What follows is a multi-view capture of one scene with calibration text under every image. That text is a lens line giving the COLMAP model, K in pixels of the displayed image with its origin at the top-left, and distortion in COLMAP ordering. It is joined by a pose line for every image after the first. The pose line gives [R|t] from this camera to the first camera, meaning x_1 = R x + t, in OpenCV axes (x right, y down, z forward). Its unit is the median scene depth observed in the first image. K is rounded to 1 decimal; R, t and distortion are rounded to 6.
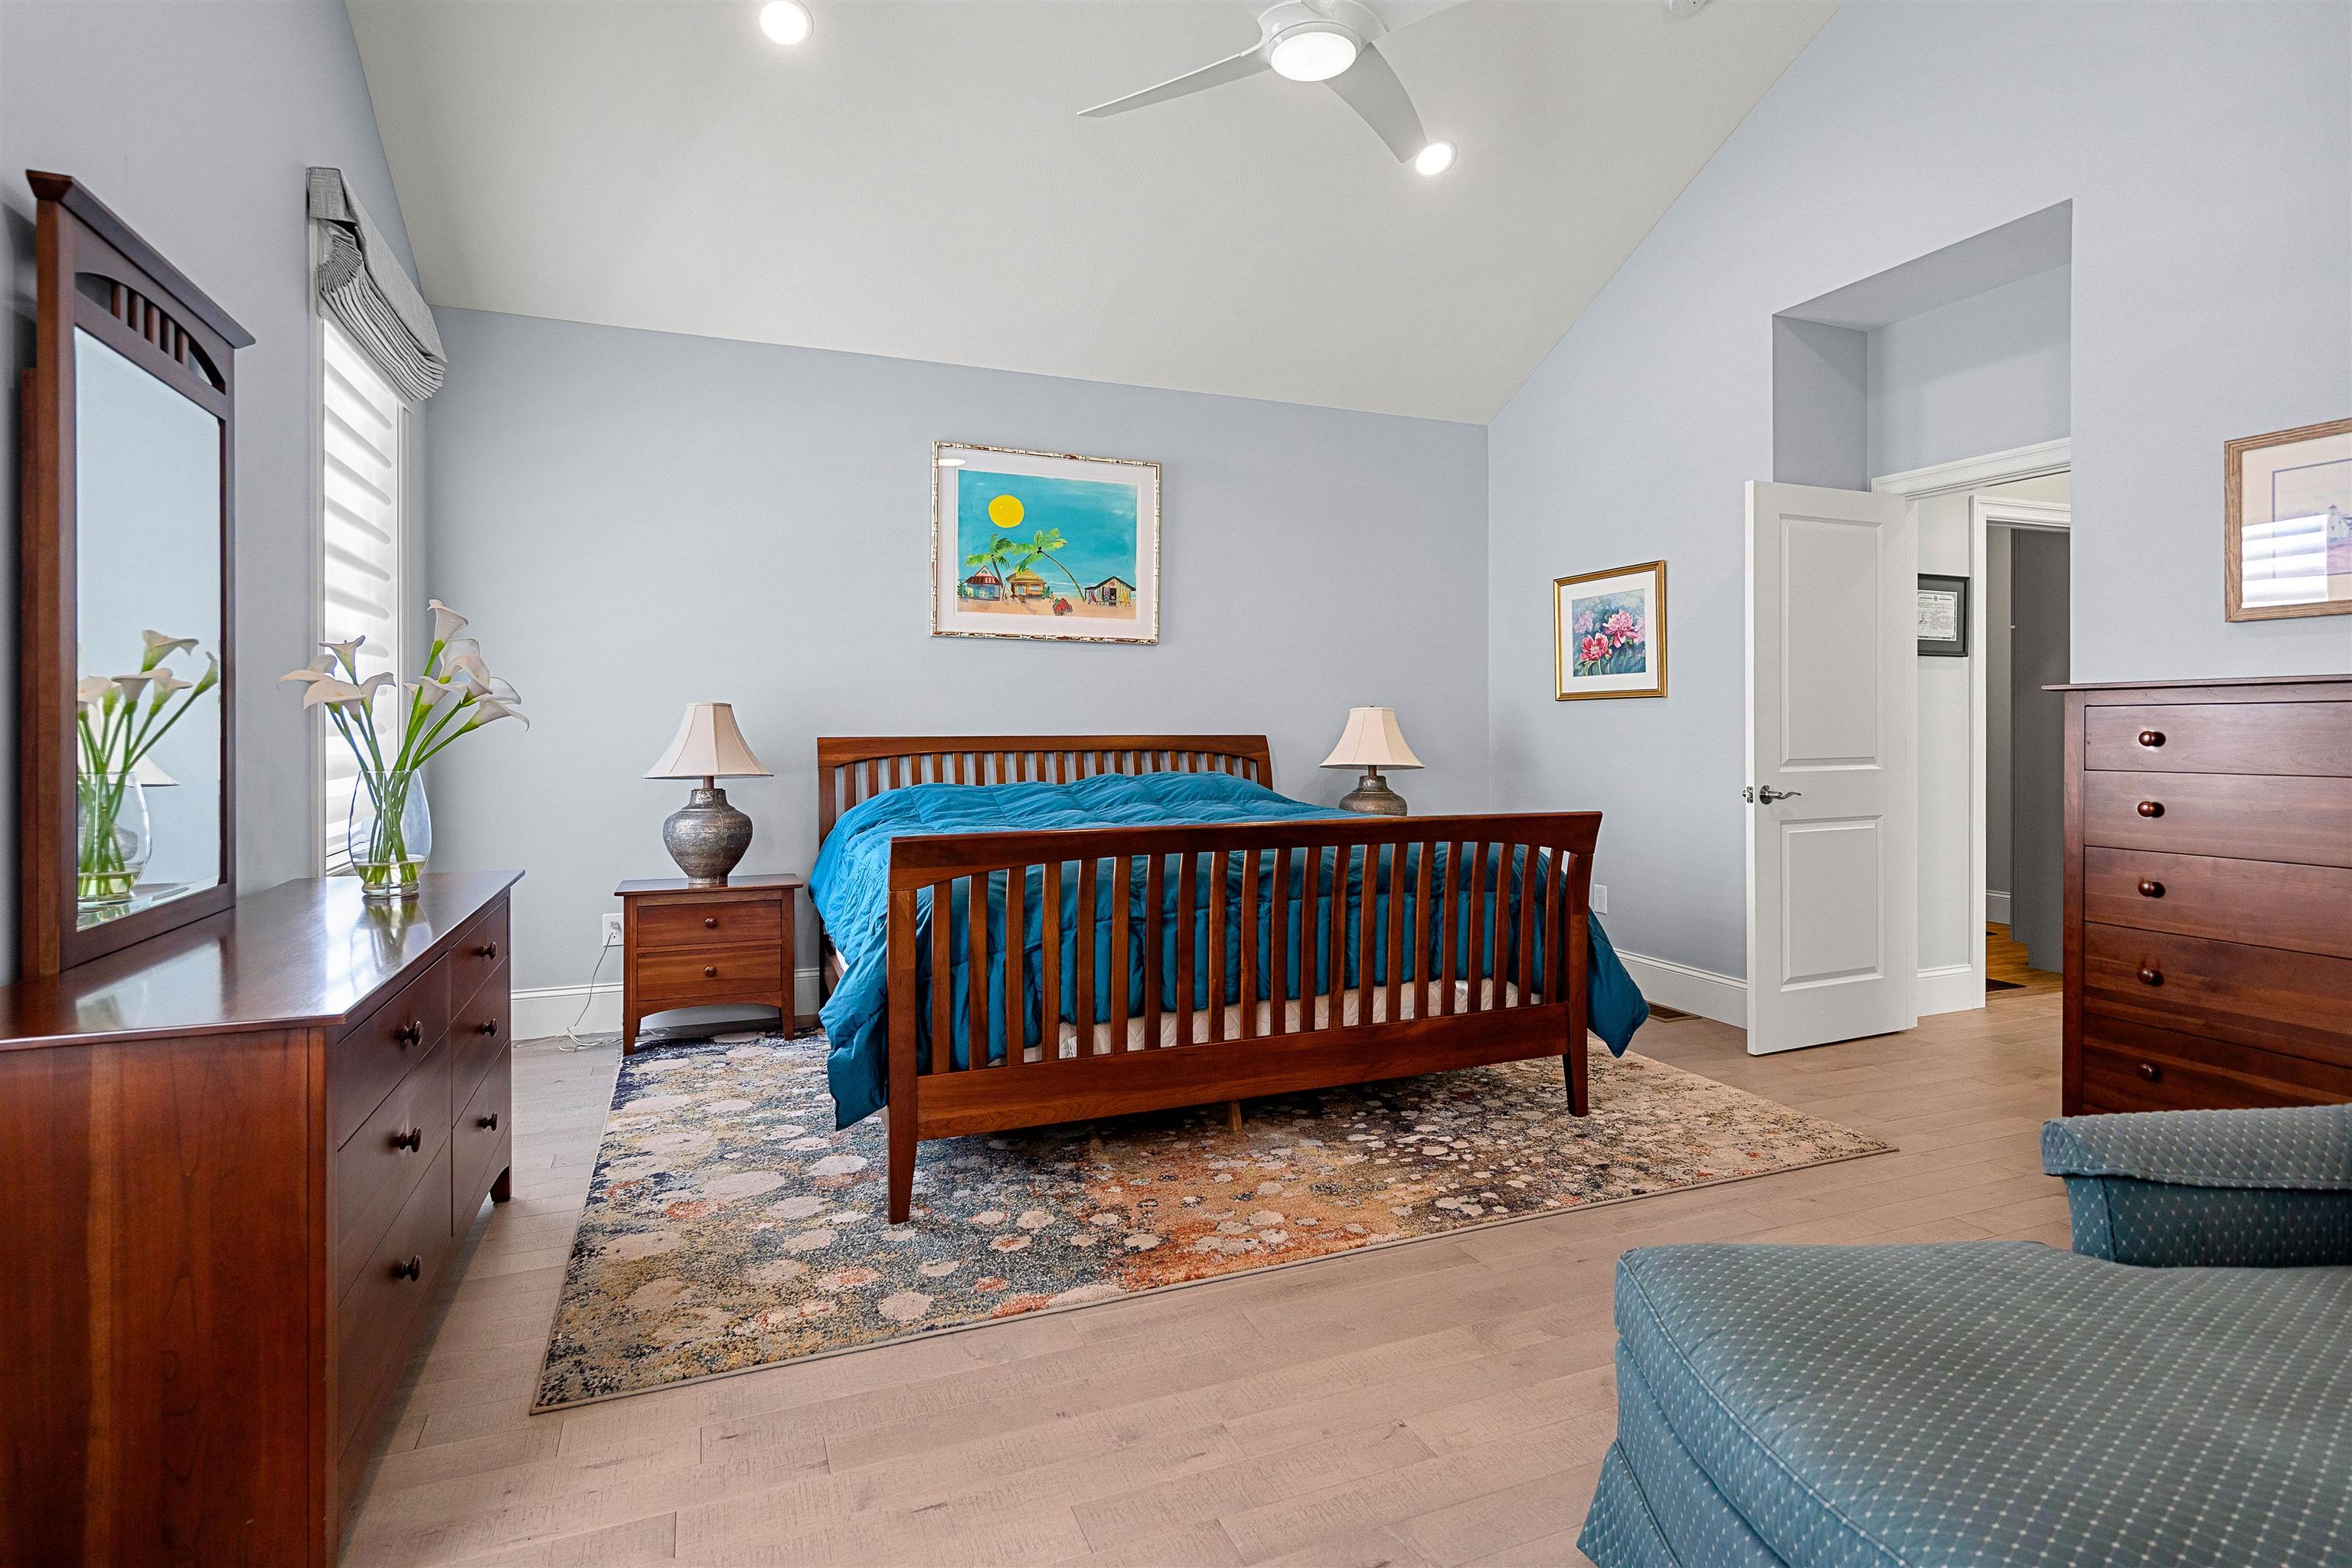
lens RADIAL K [[1169.8, 0, 1158.4], [0, 1169.8, 728.3], [0, 0, 1]] dist [0.000935, 0.000878]
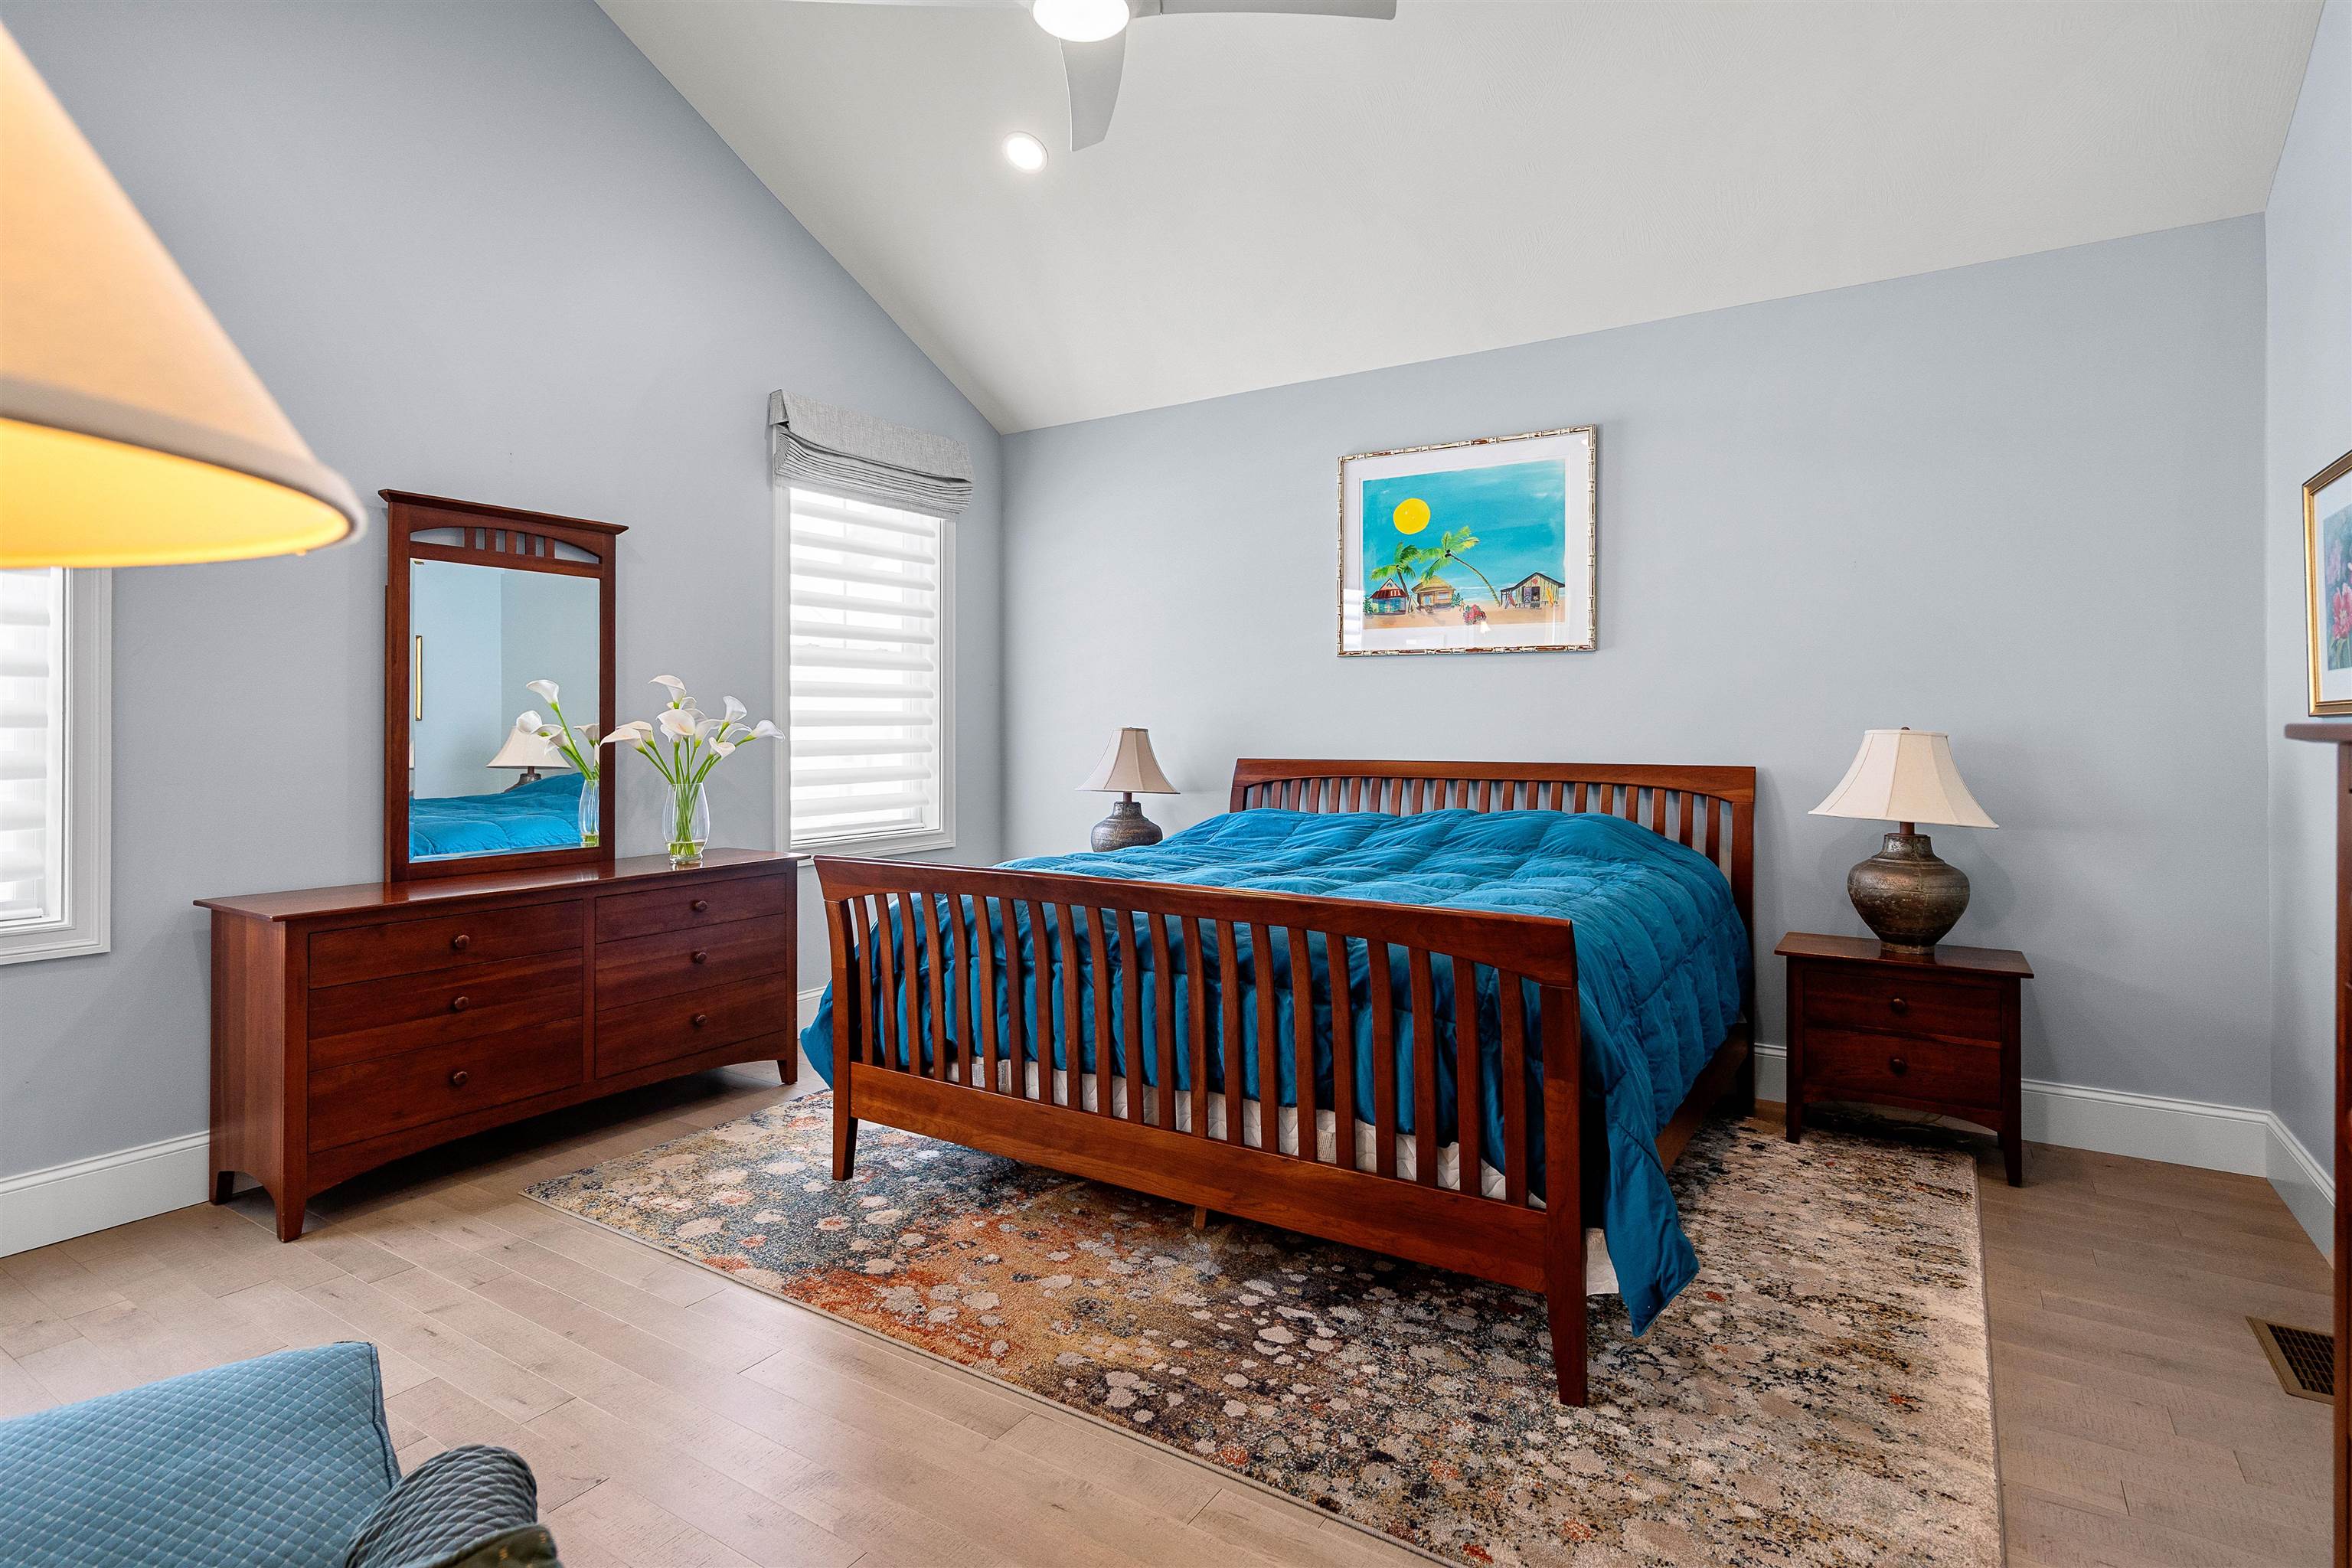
lens RADIAL K [[1169.8, 0, 1172.2], [0, 1169.8, 716.6], [0, 0, 1]] dist [0.000935, 0.000878]
pose [[0.582712, -0.004692, -0.812665, 0.783071], [-0.000235, 0.999982, -0.005942, -0.034614], [0.812678, 0.003653, 0.582701, 0.480546]]
